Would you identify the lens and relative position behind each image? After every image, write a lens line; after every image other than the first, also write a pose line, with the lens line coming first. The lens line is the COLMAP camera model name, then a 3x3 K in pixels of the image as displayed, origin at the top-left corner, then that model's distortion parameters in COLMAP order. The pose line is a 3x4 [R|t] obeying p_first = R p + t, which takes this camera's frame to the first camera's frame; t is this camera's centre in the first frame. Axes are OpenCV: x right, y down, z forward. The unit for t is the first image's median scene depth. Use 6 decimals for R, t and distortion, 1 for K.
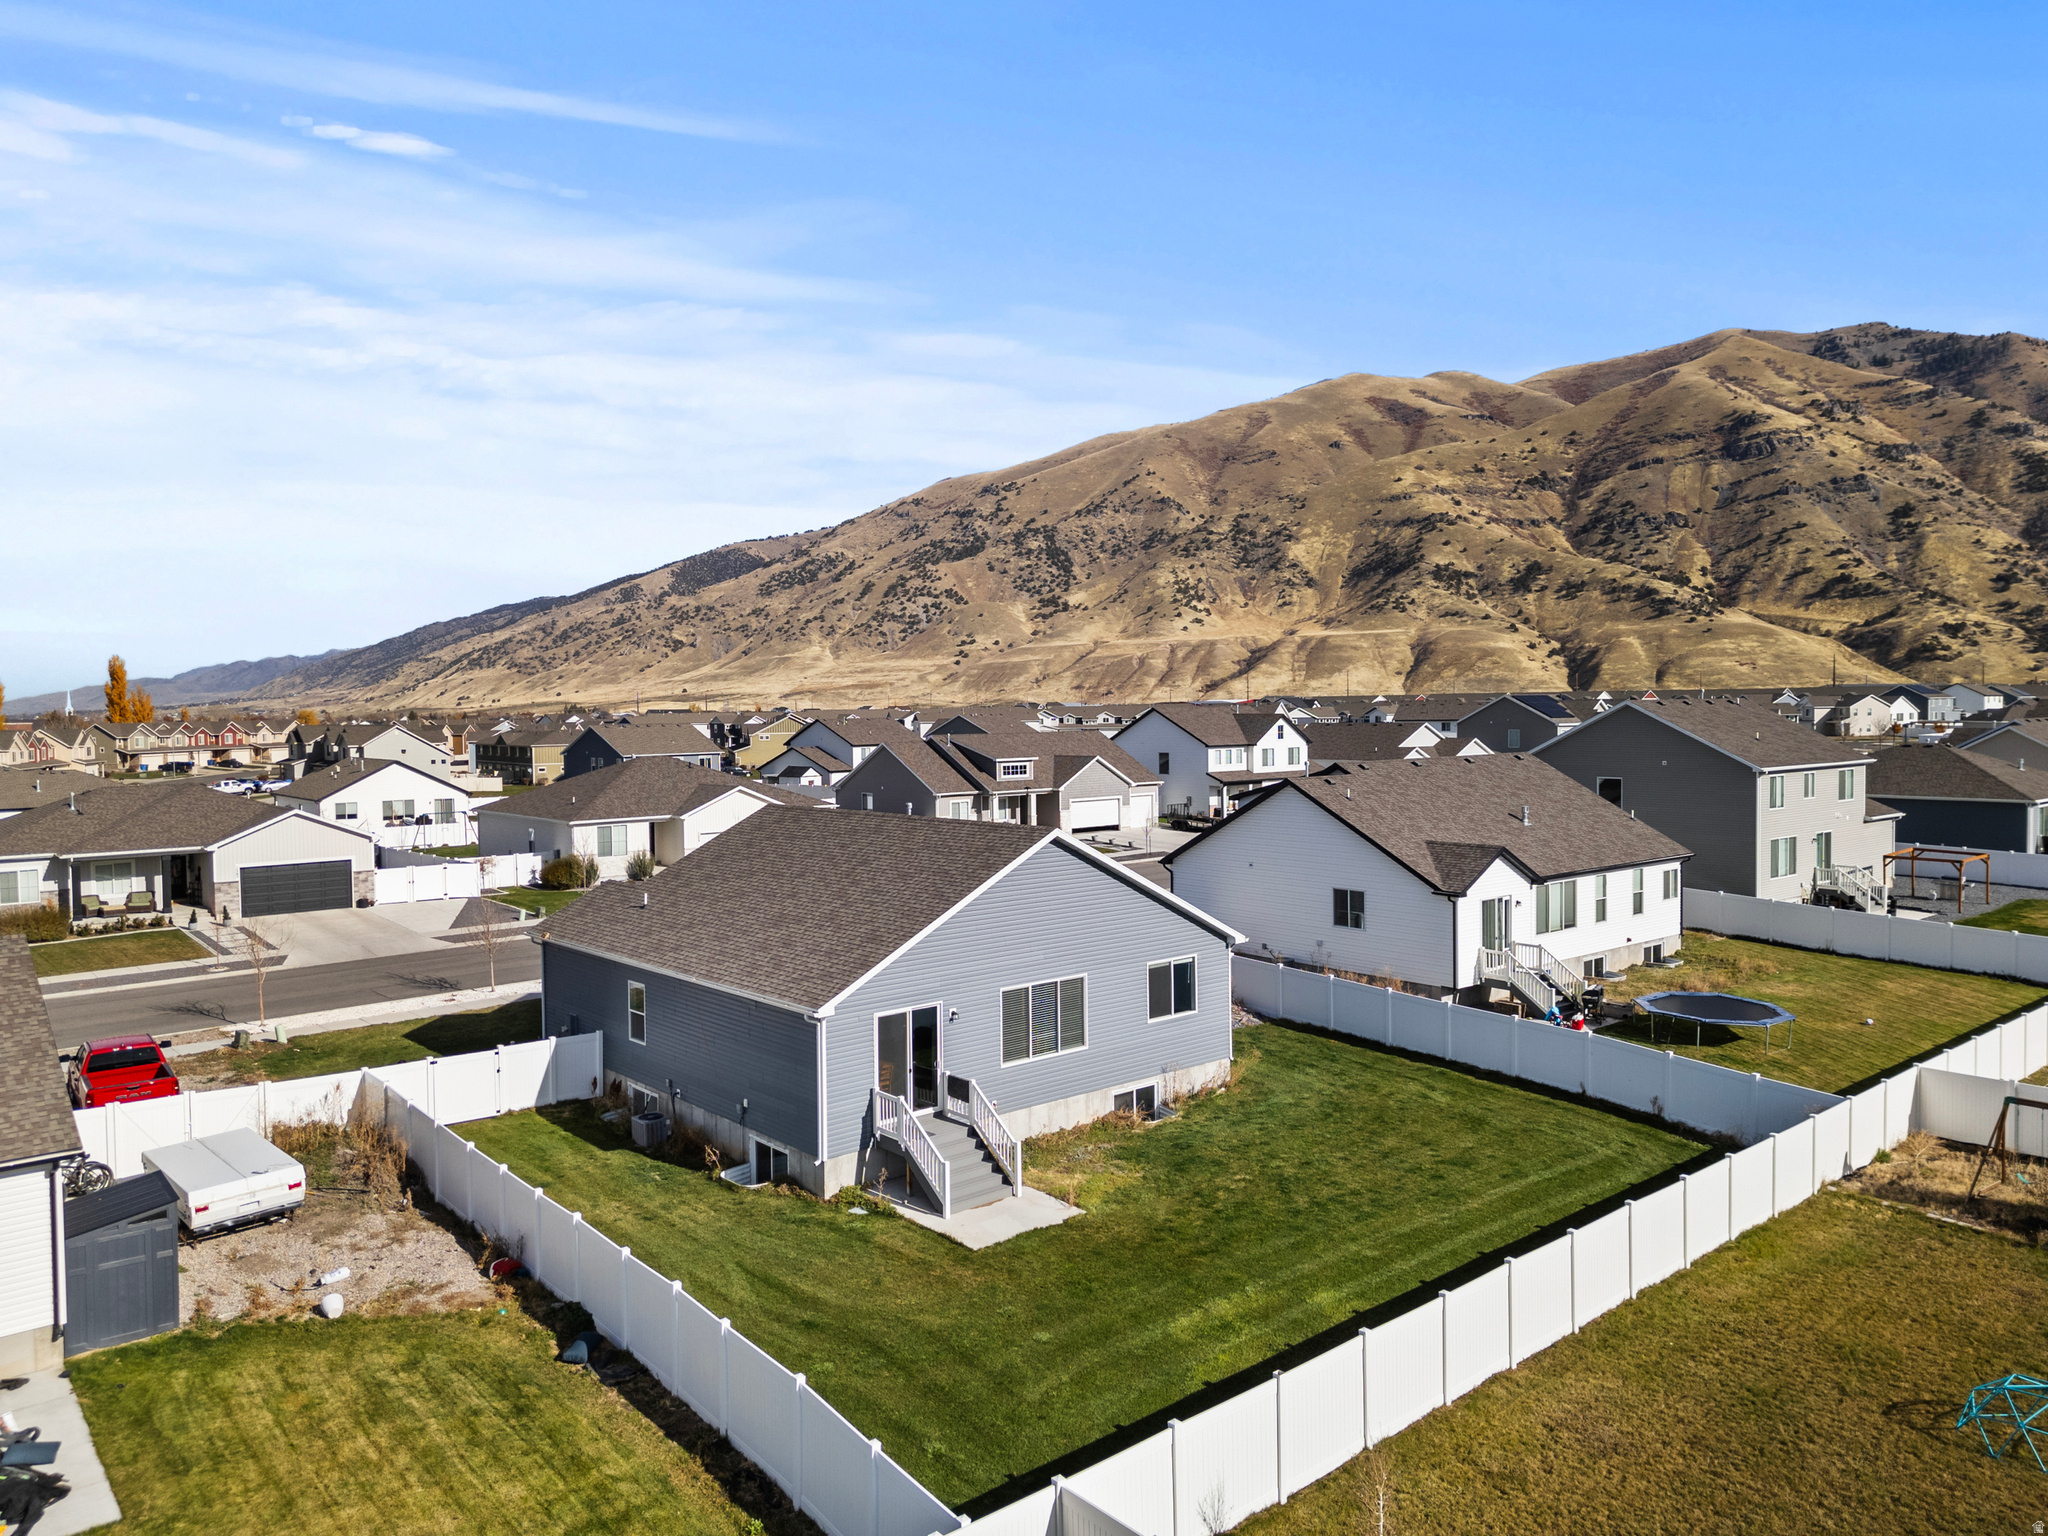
lens RADIAL K [[1438.4, 0, 1024.0], [0, 1438.4, 768.0], [0, 0, 1]] dist [0.060008, -0.049861]
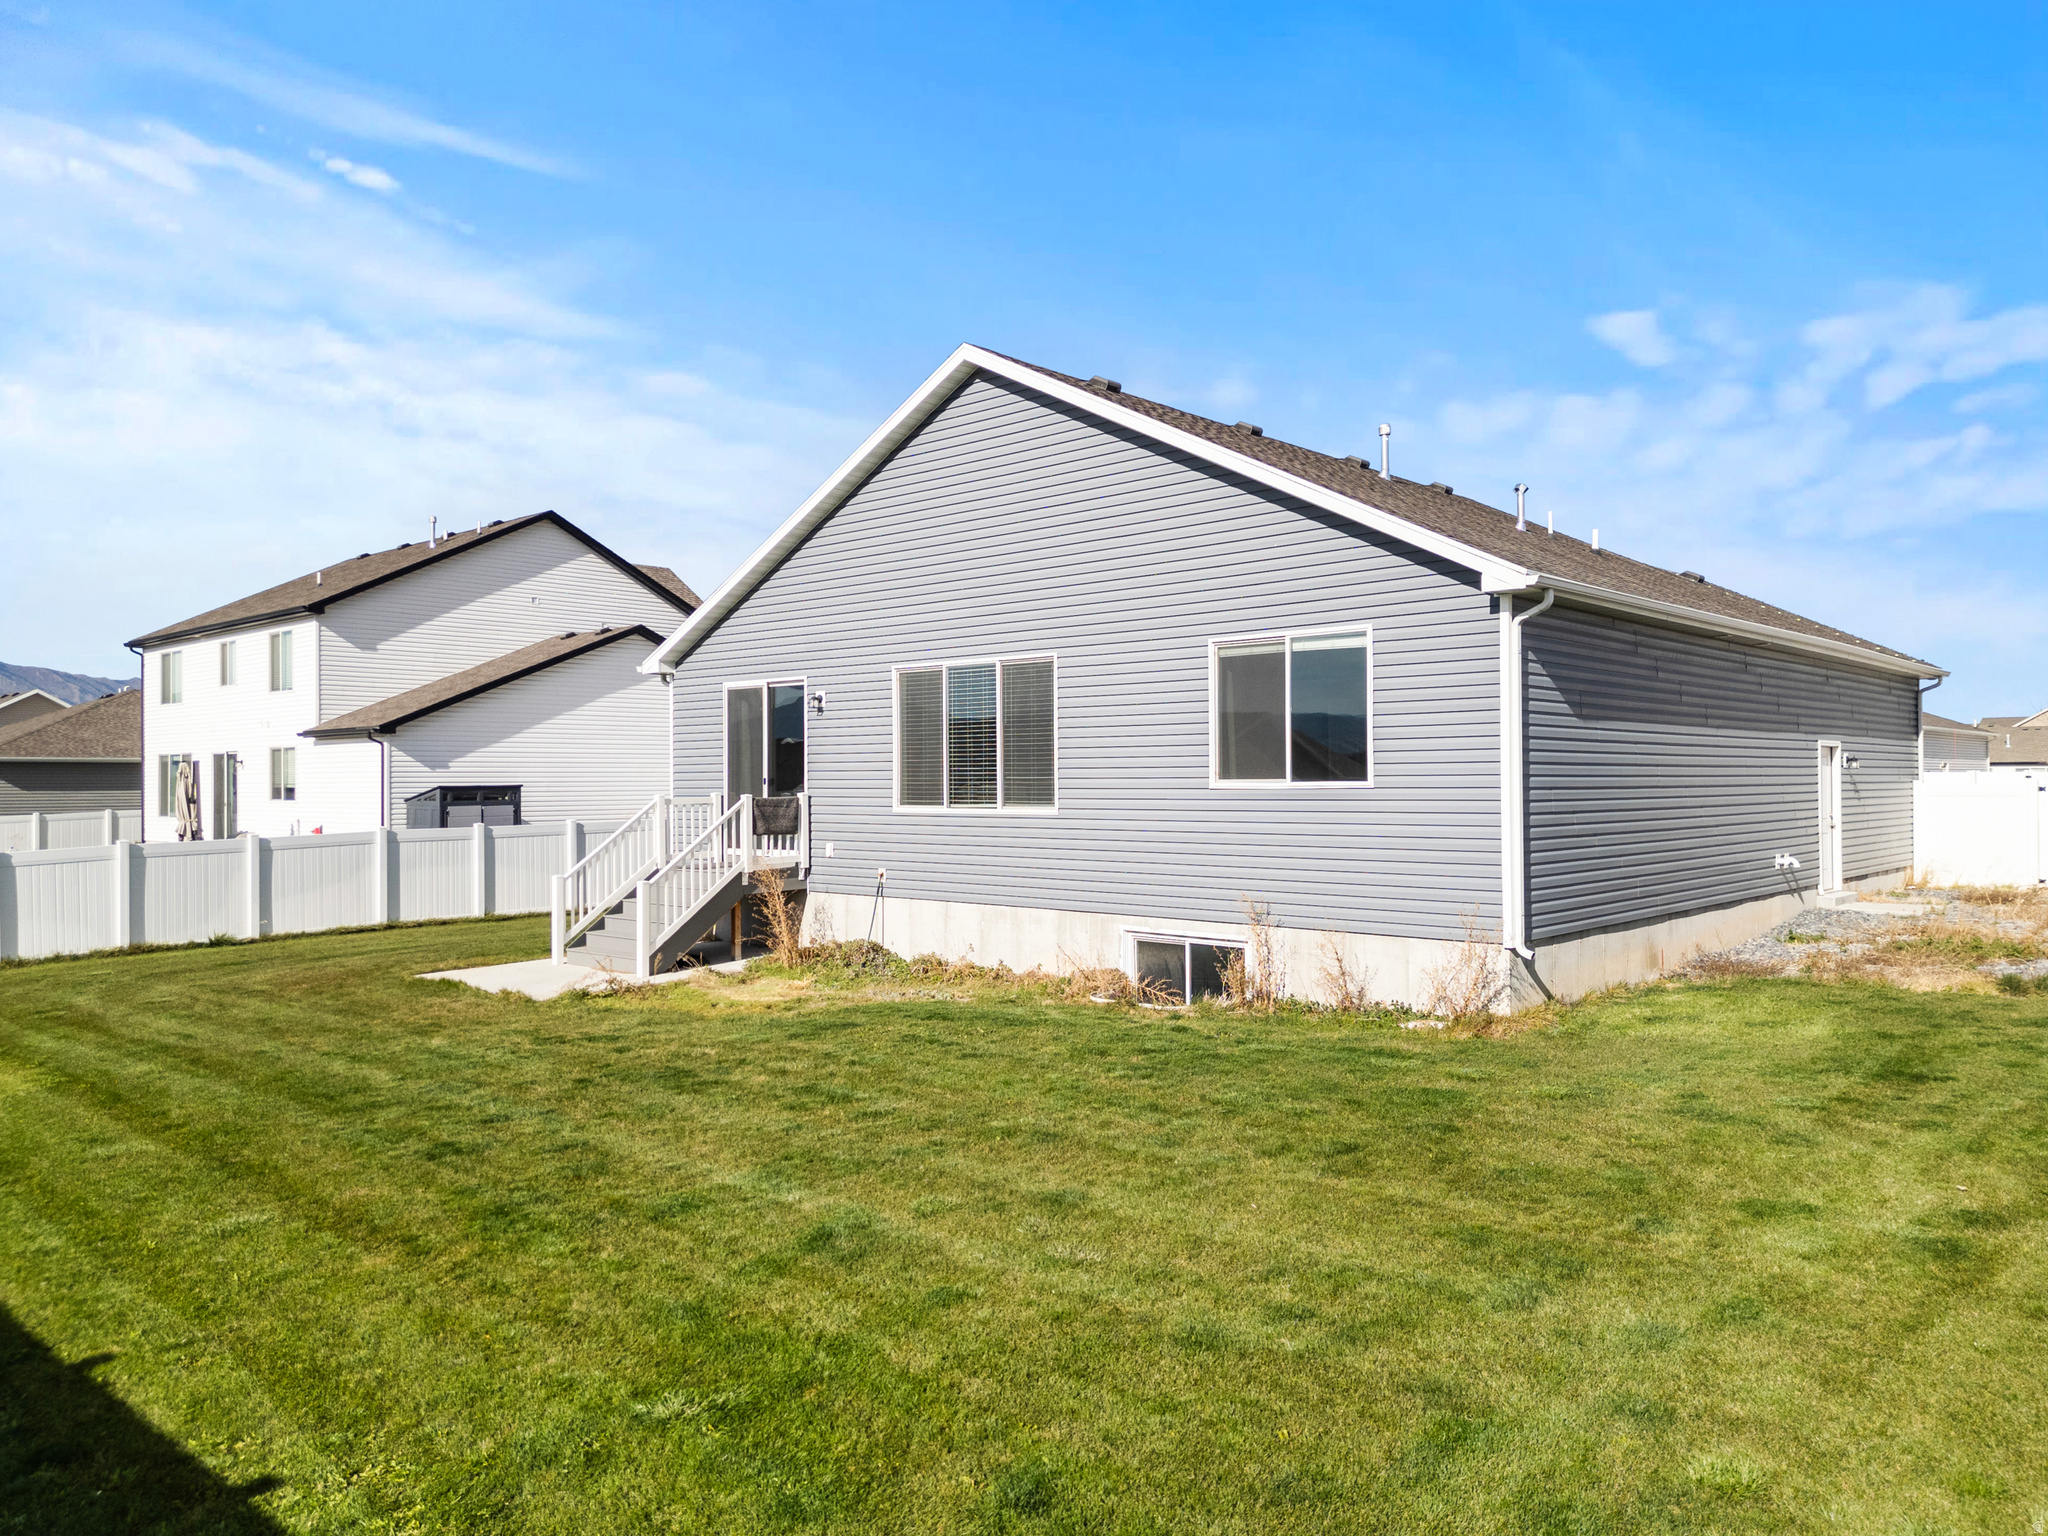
lens RADIAL K [[1438.4, 0, 1024.0], [0, 1438.4, 768.0], [0, 0, 1]] dist [0.060008, -0.049861]
pose [[0.117859, -0.005008, -0.993018, 0.261028], [-0.032652, 0.999427, -0.008916, 0.094672], [0.992493, 0.033474, 0.117628, 0.483073]]
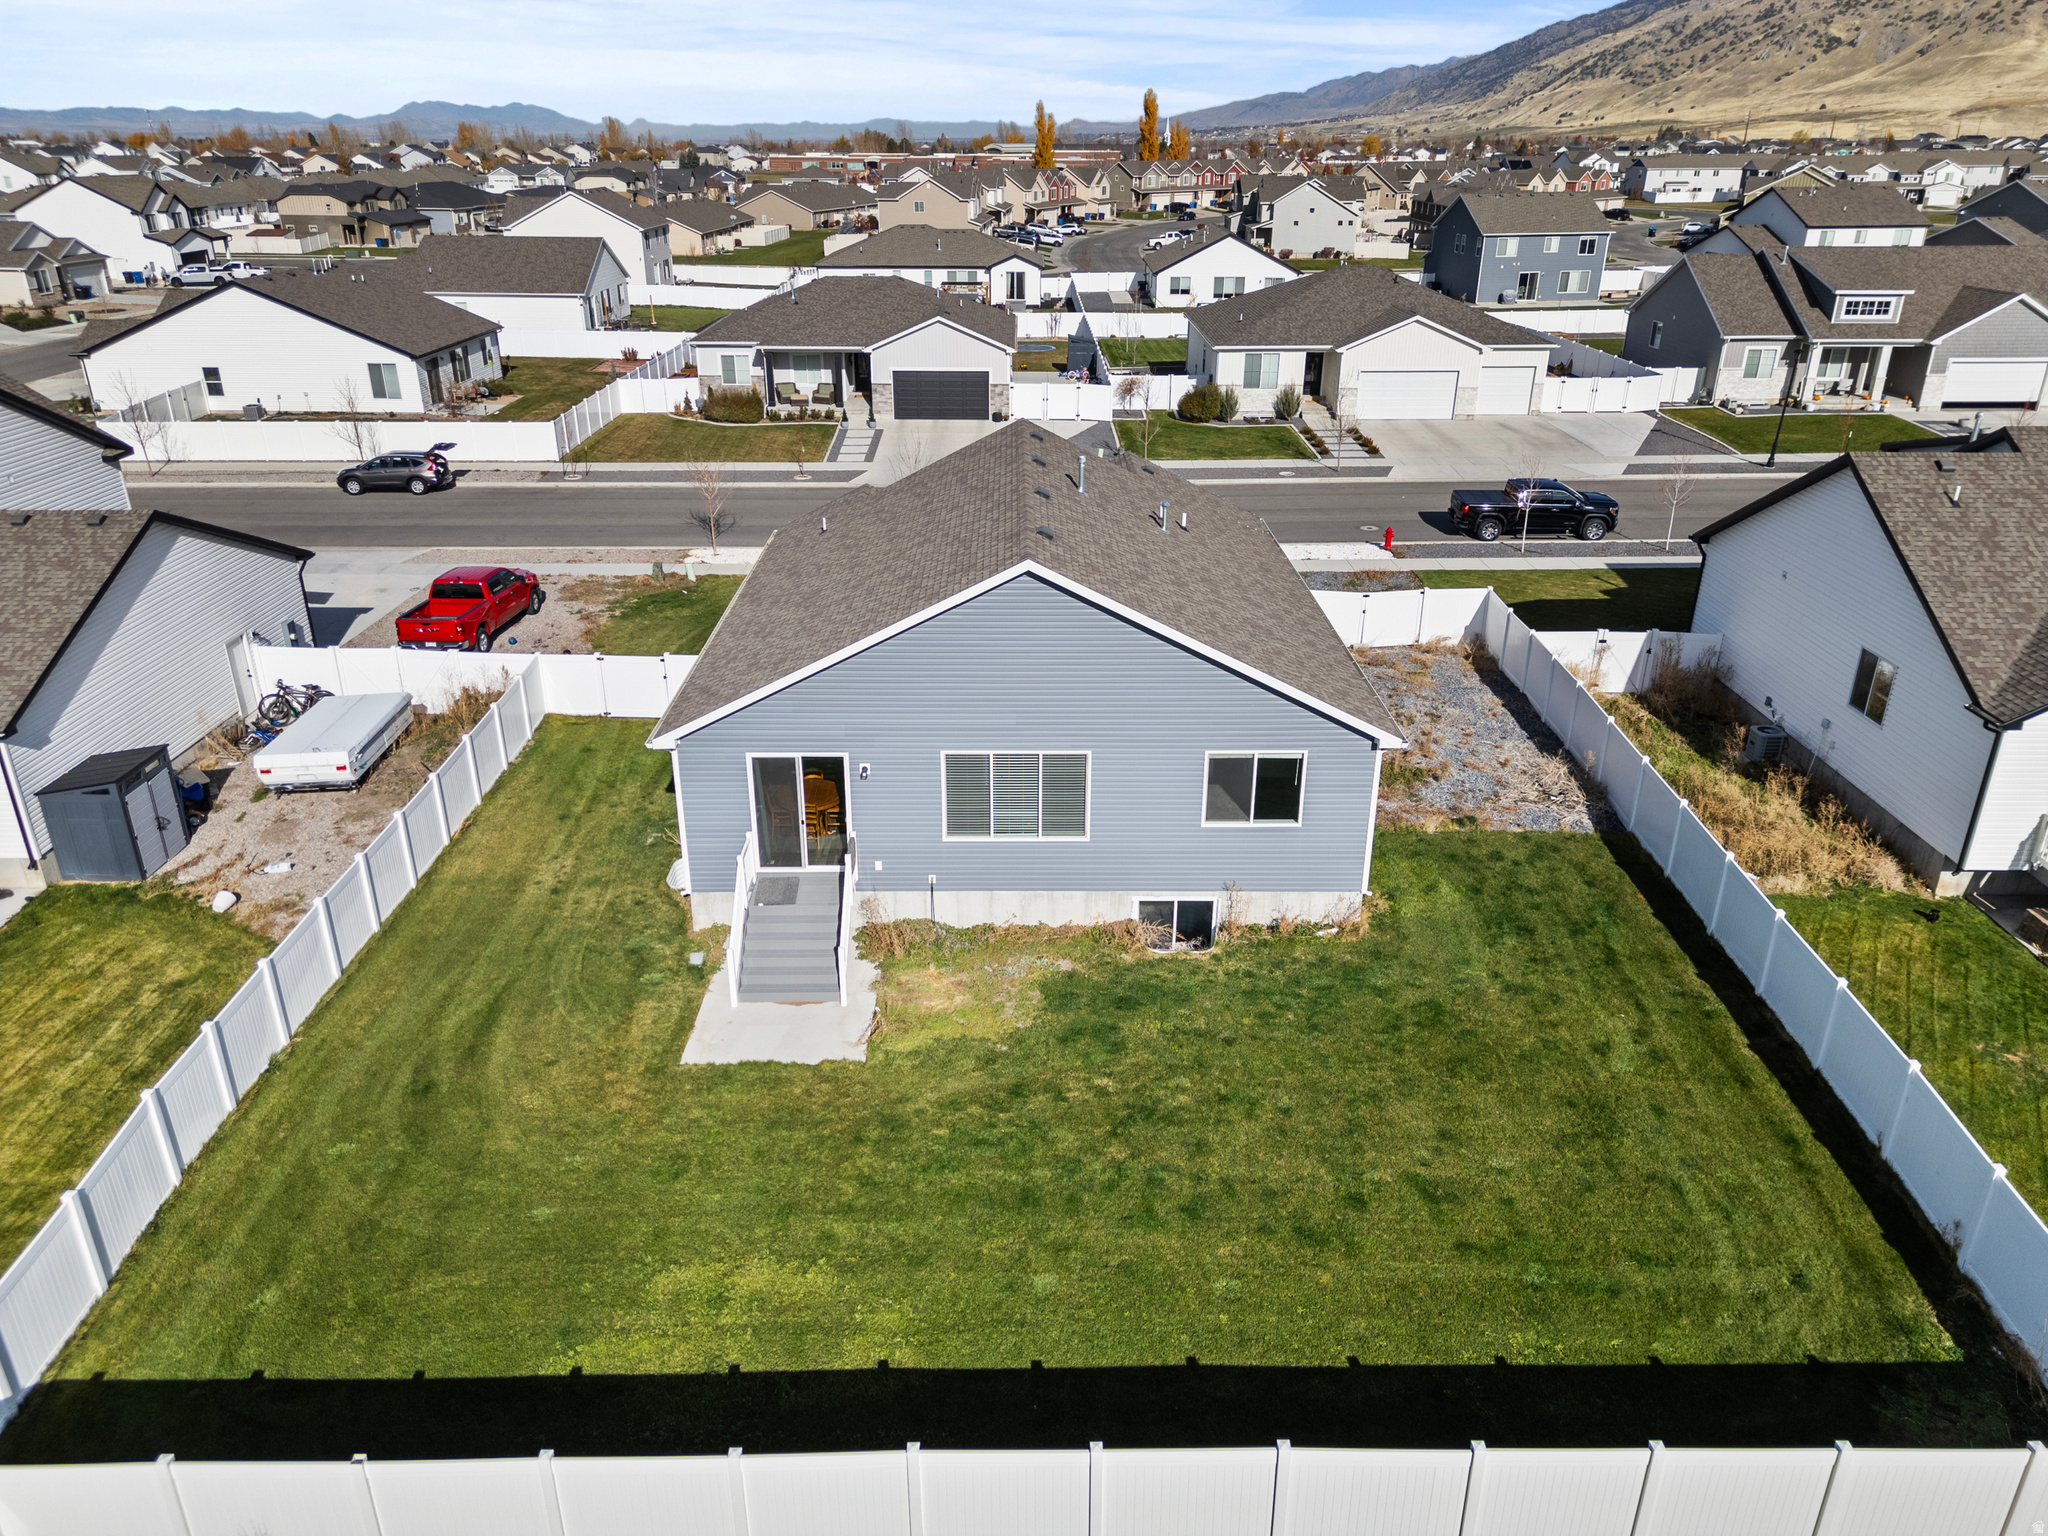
lens RADIAL K [[1438.4, 0, 1024.0], [0, 1438.4, 768.0], [0, 0, 1]] dist [0.060008, -0.049861]
pose [[0.763431, 0.271476, -0.586066, 0.235705], [-0.038844, 0.925035, 0.377892, -0.066494], [0.644720, -0.265729, 0.716746, 0.227897]]
